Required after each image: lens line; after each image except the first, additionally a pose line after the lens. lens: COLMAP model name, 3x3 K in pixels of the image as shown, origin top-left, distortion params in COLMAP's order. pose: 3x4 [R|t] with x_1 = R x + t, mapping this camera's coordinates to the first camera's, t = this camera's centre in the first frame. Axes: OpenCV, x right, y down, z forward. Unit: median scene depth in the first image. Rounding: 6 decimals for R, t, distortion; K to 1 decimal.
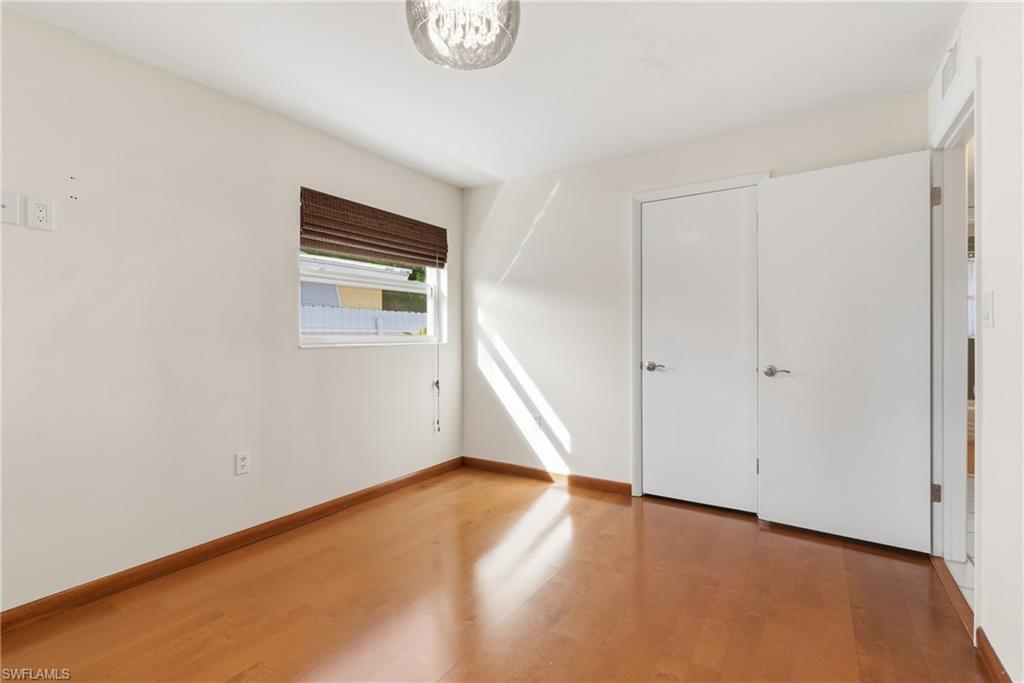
lens RADIAL K [[469.0, 0, 510.7], [0, 469.0, 340.1], [0, 0, 1]] dist [0.002760, -0.000254]
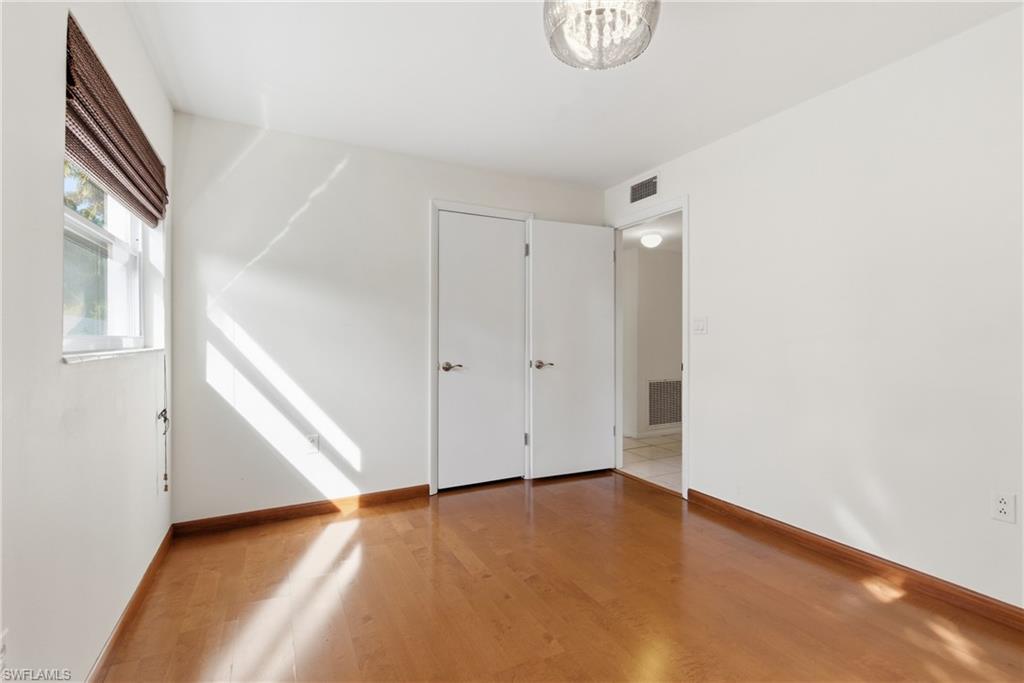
lens RADIAL K [[469.0, 0, 510.7], [0, 469.0, 340.1], [0, 0, 1]] dist [0.002760, -0.000254]
pose [[0.491024, -0.001156, 0.871145, -0.499374], [0.003549, 0.999993, -0.000674, -0.002166], [-0.871139, 0.003423, 0.491025, 0.323363]]
